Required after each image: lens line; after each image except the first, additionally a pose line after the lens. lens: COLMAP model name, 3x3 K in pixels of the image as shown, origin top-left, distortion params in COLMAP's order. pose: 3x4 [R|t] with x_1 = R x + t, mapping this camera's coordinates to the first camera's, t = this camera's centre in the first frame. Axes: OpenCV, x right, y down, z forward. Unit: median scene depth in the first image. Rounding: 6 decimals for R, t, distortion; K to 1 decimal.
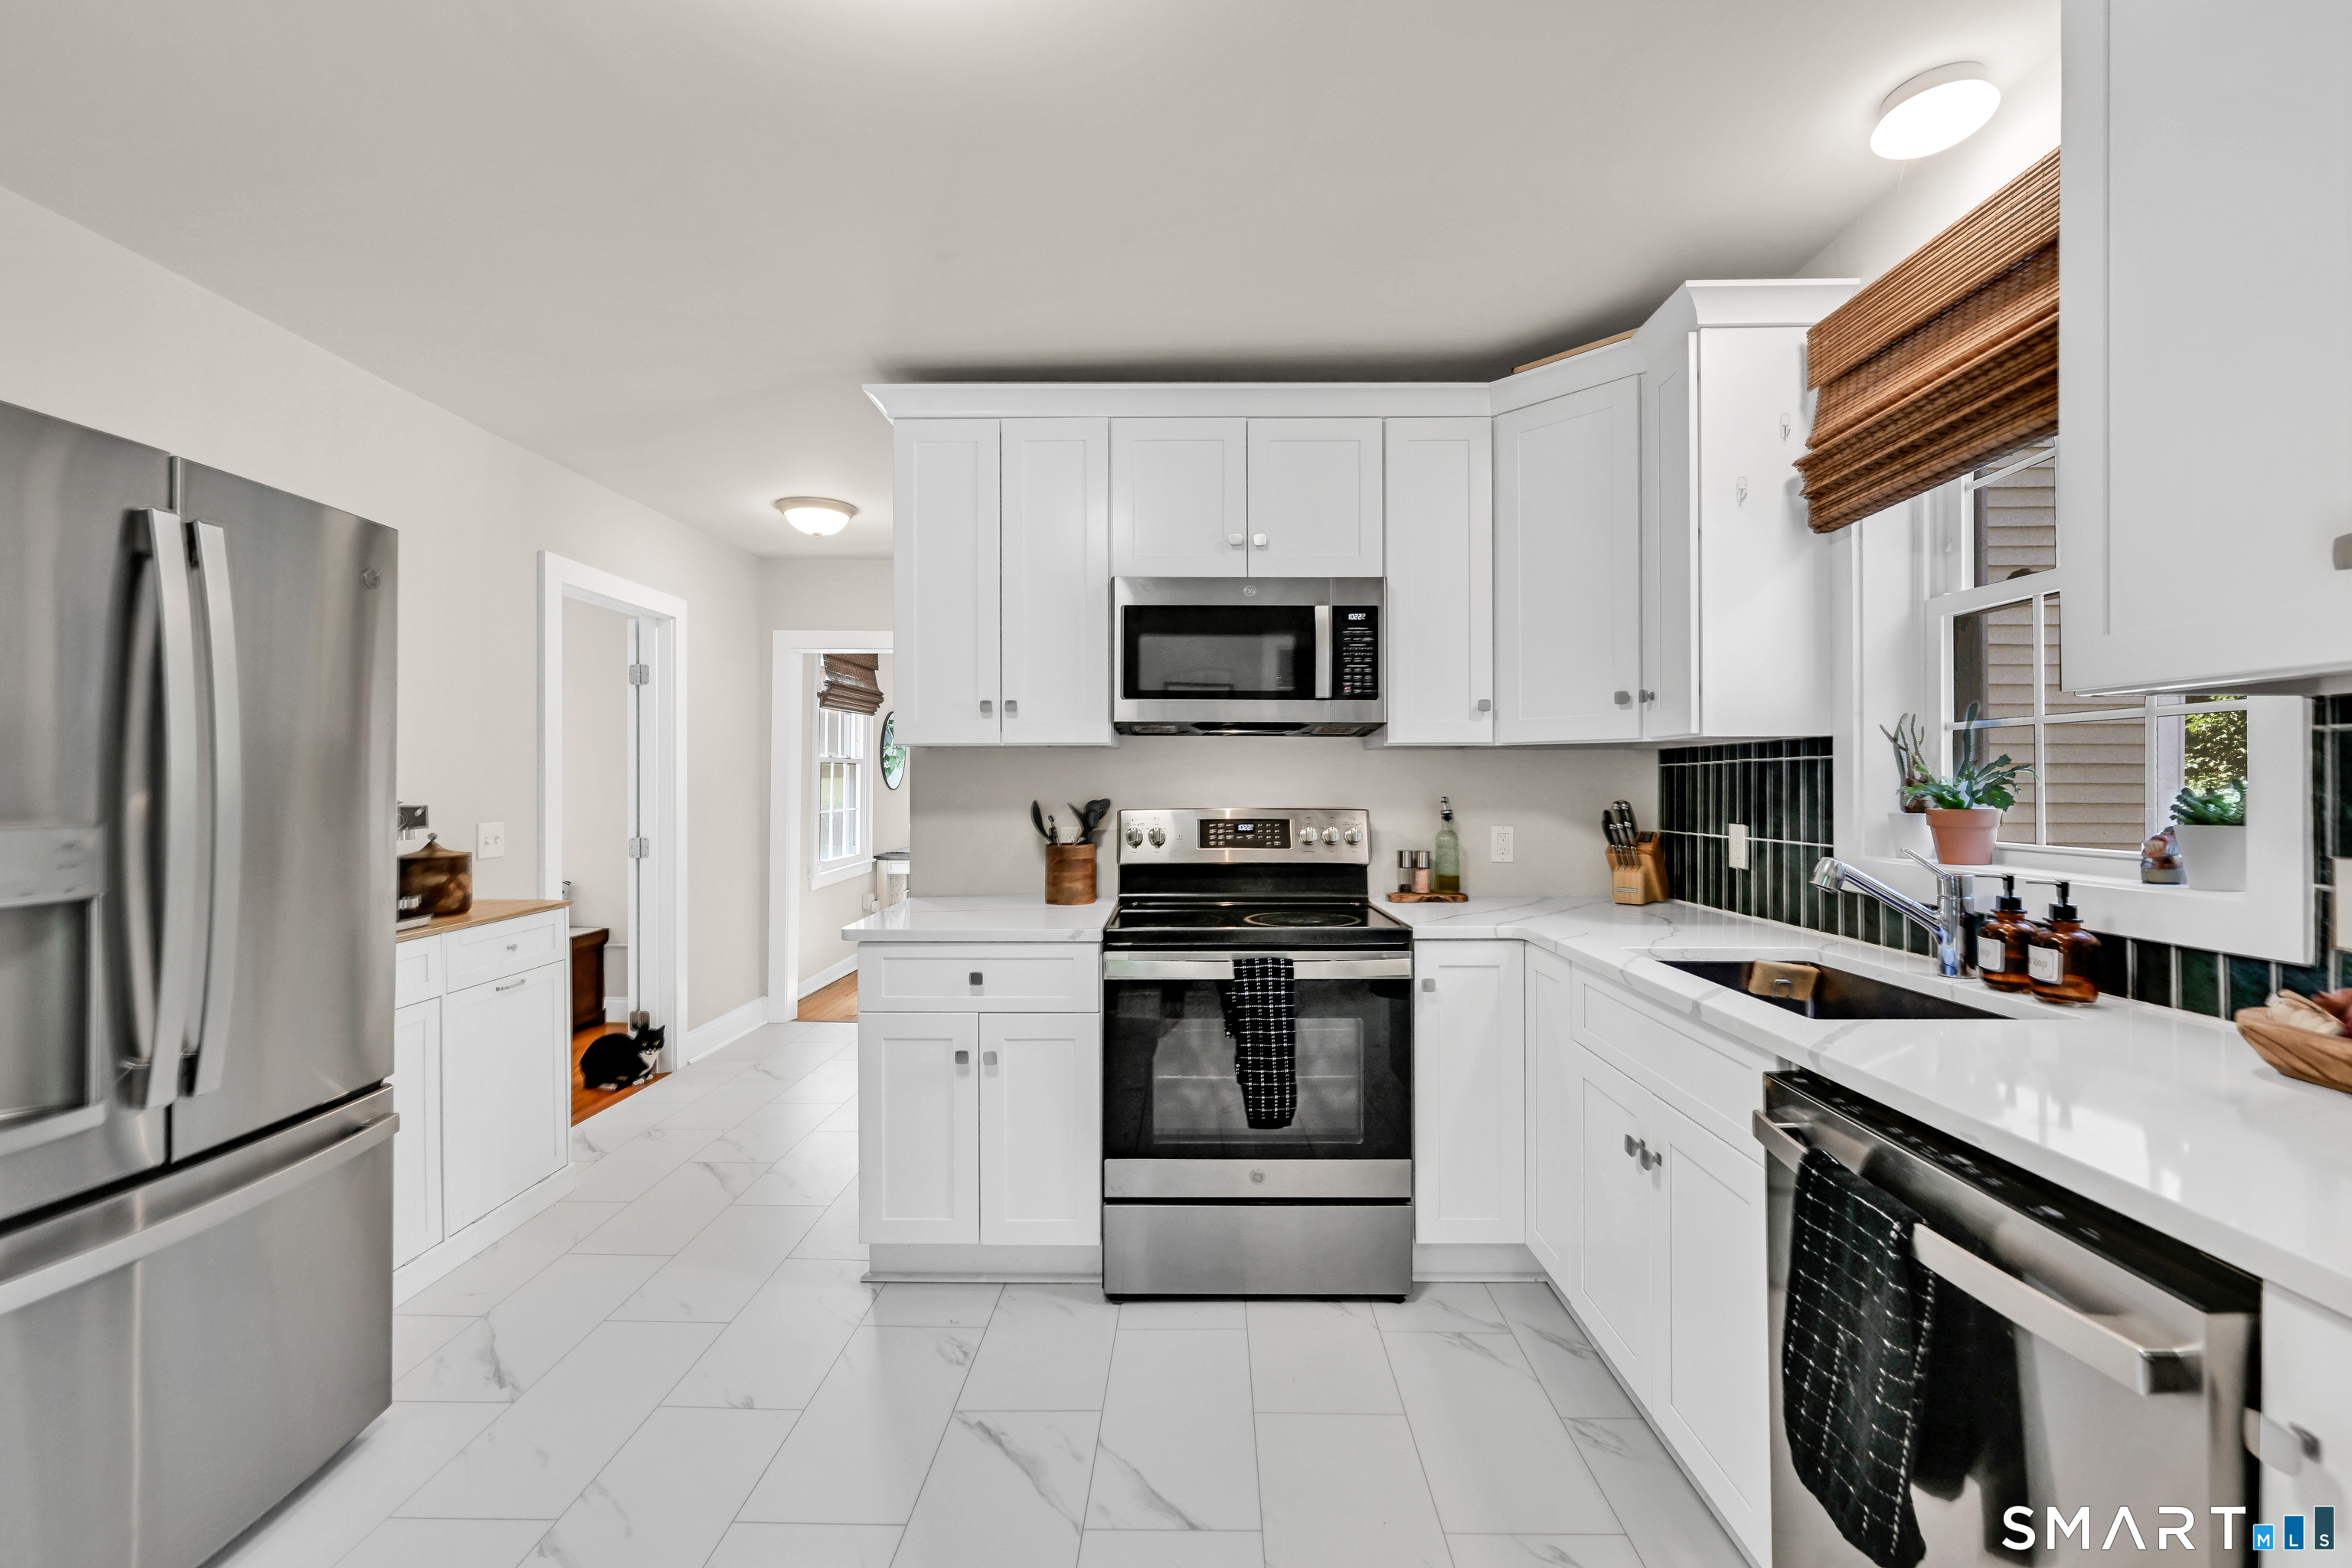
lens RADIAL K [[962.7, 0, 1168.5], [0, 962.7, 795.2], [0, 0, 1]] dist [-0.001924, -0.000408]
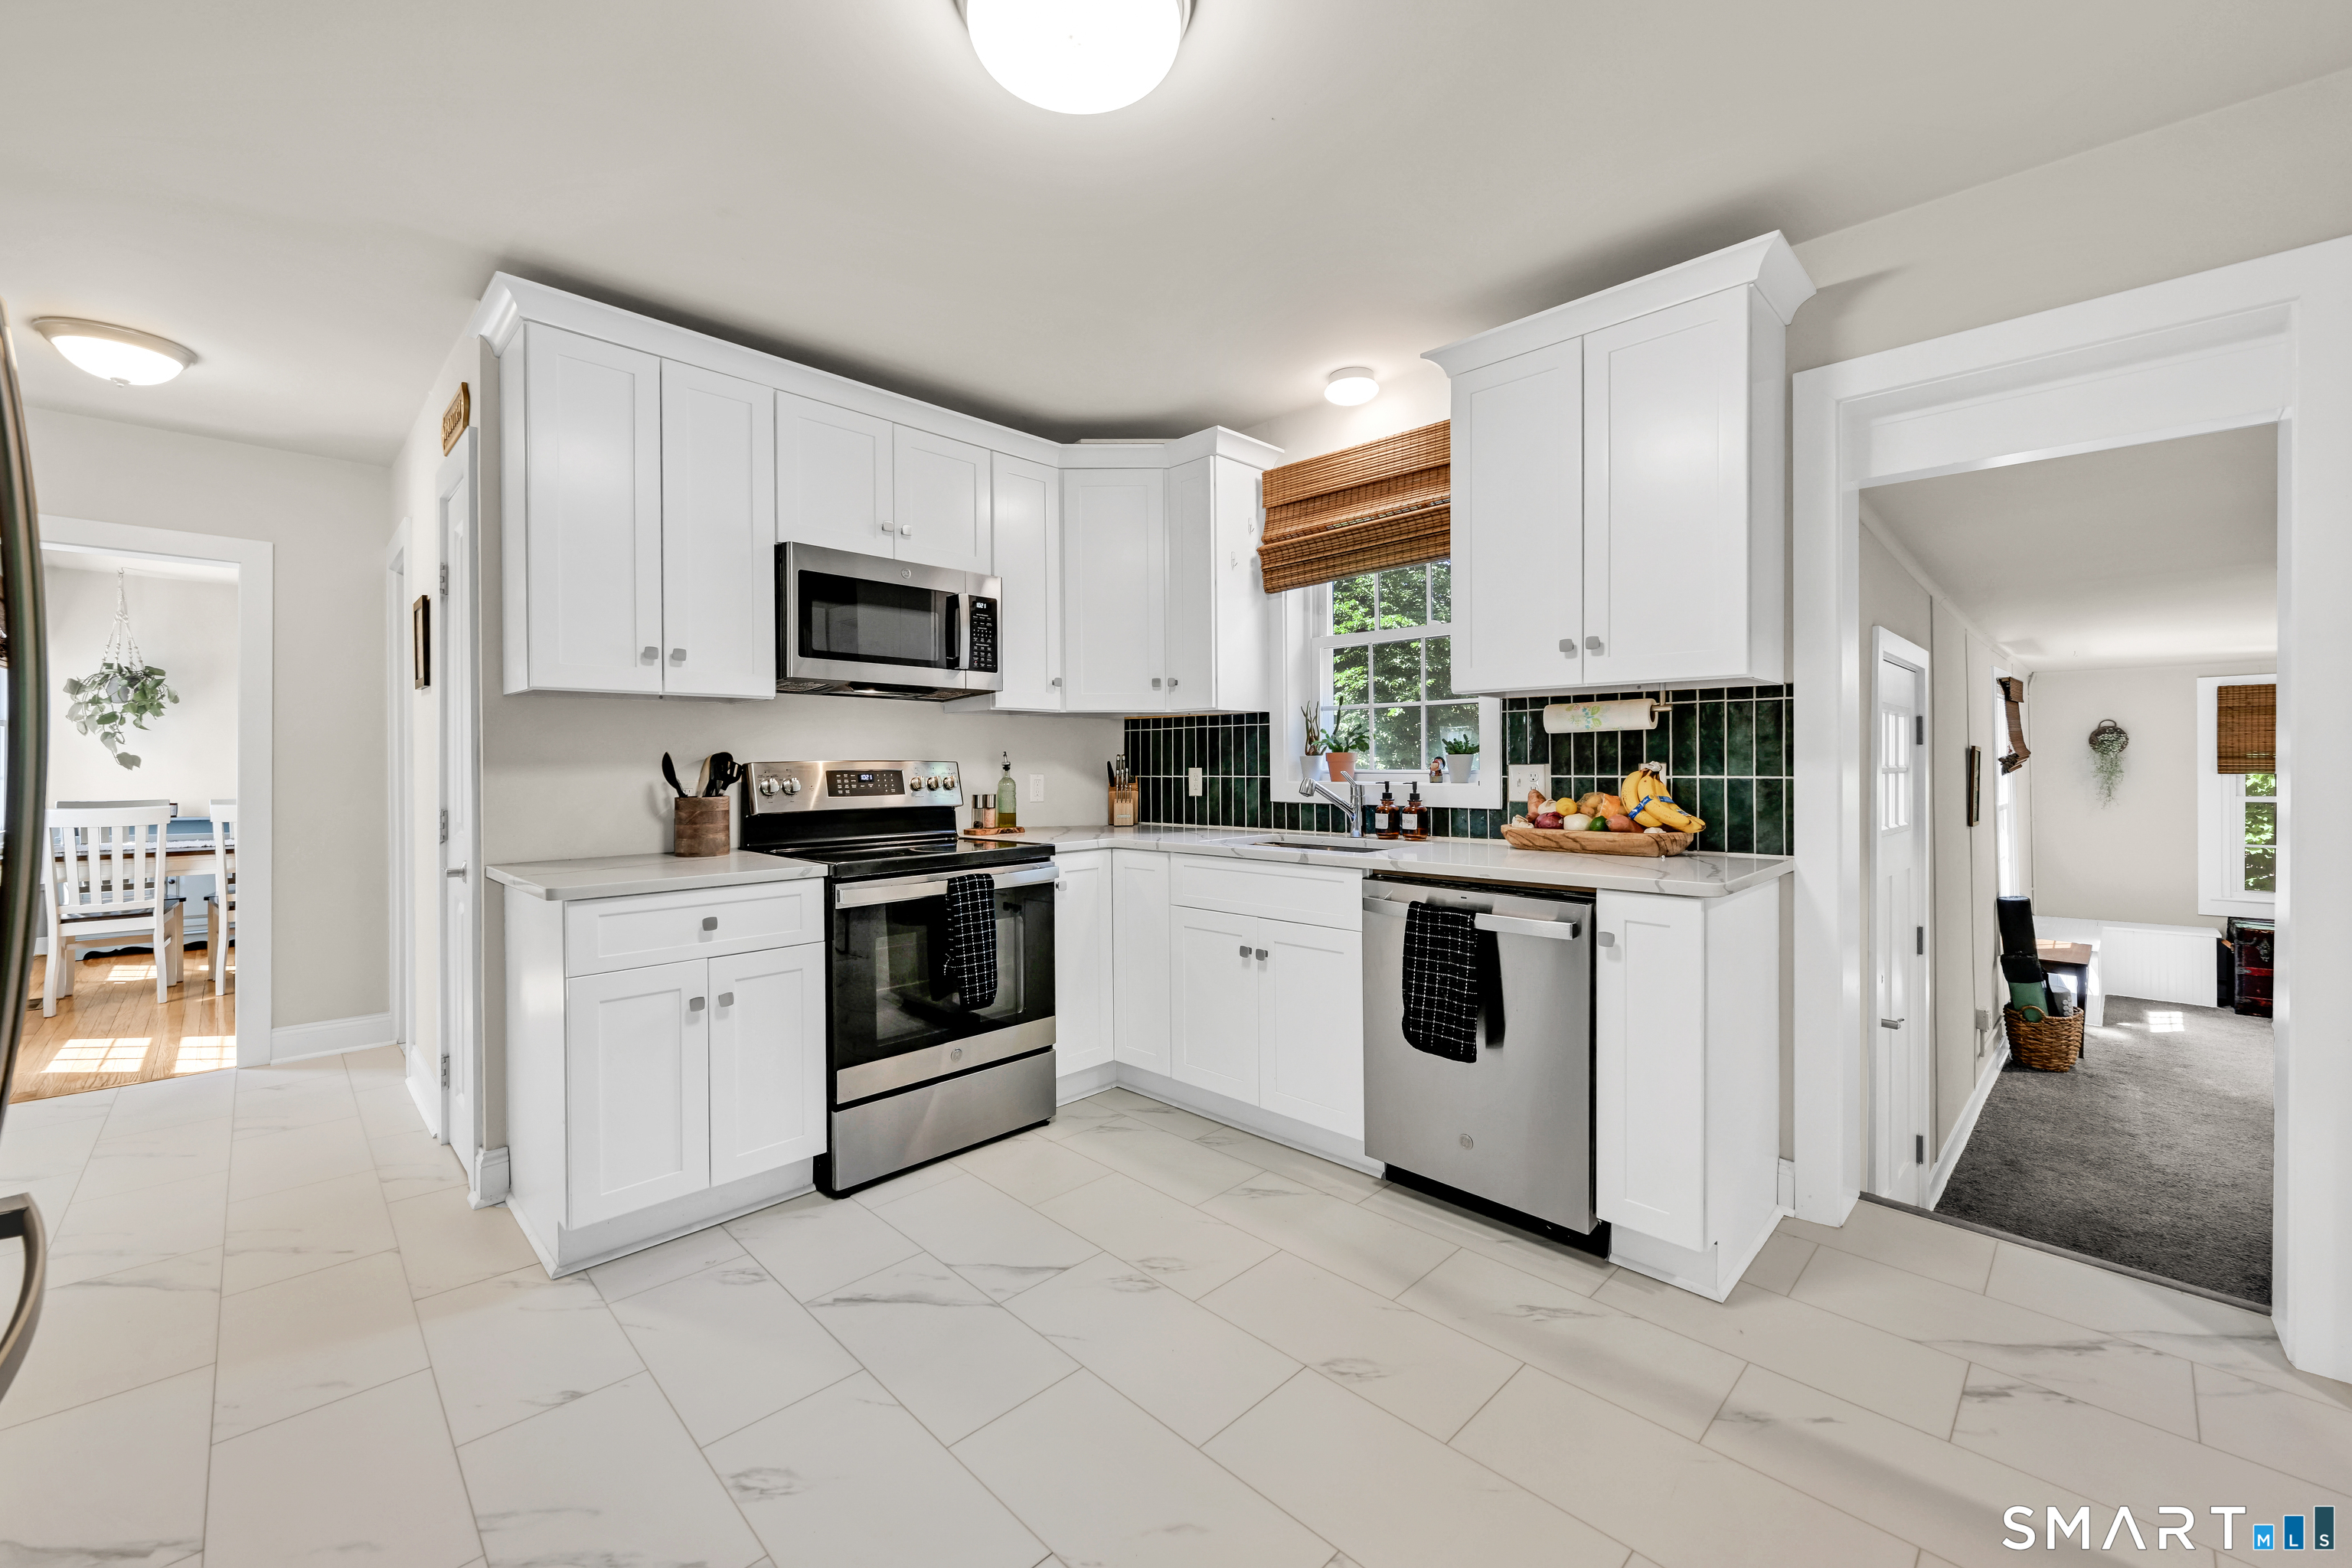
lens RADIAL K [[928.9, 0, 1159.7], [0, 928.9, 779.3], [0, 0, 1]] dist [-0.000485, -0.000395]
pose [[0.701576, -0.015528, 0.712425, -0.565061], [0.011457, 0.999879, 0.010510, 0.034733], [-0.712502, 0.000789, 0.701669, -0.019444]]
